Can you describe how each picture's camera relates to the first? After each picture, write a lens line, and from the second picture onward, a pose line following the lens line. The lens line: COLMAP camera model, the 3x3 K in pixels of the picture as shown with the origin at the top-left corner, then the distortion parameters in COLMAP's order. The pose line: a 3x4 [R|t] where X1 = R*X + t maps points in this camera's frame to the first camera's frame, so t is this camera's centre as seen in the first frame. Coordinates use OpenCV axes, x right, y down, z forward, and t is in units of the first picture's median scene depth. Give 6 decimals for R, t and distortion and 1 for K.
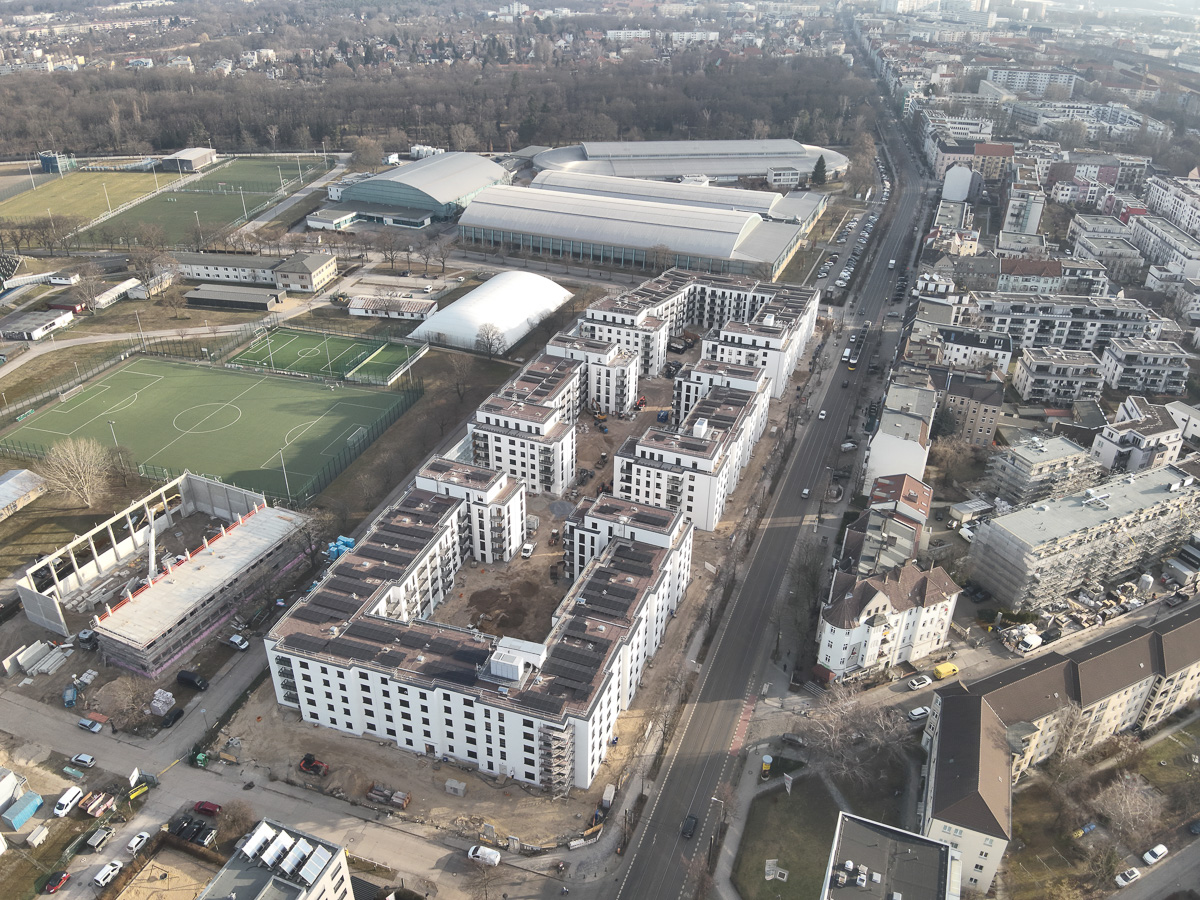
lens RADIAL K [[871.0, 0, 602.8], [0, 871.0, 458.1], [0, 0, 1]] dist [0.091501, -0.177897]
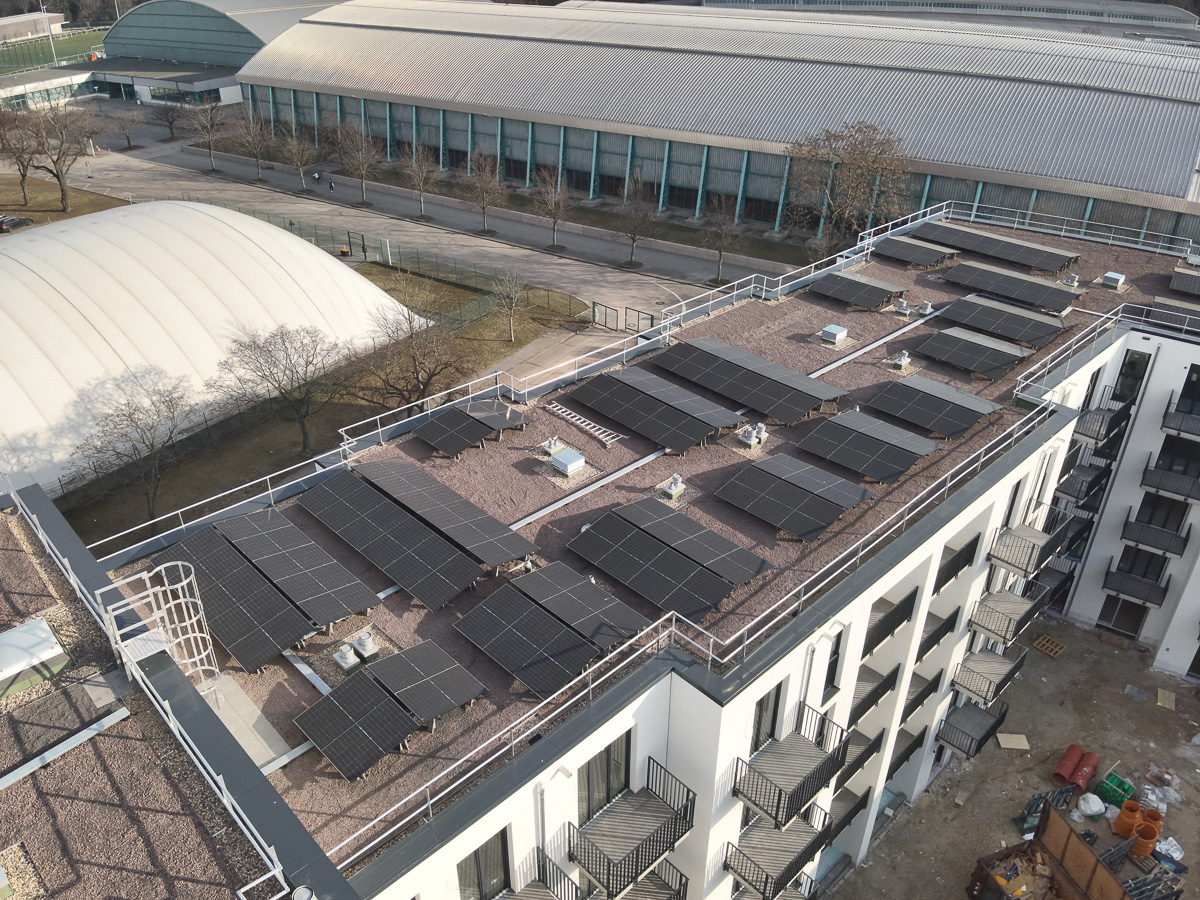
lens RADIAL K [[871.0, 0, 600.4], [0, 871.0, 459.2], [0, 0, 1]] dist [0.091501, -0.177897]
pose [[0.979096, 0.096368, -0.179122, 0.056335], [-0.094328, 0.995342, 0.019890, -0.177876], [0.180204, -0.002578, 0.983626, 0.869445]]
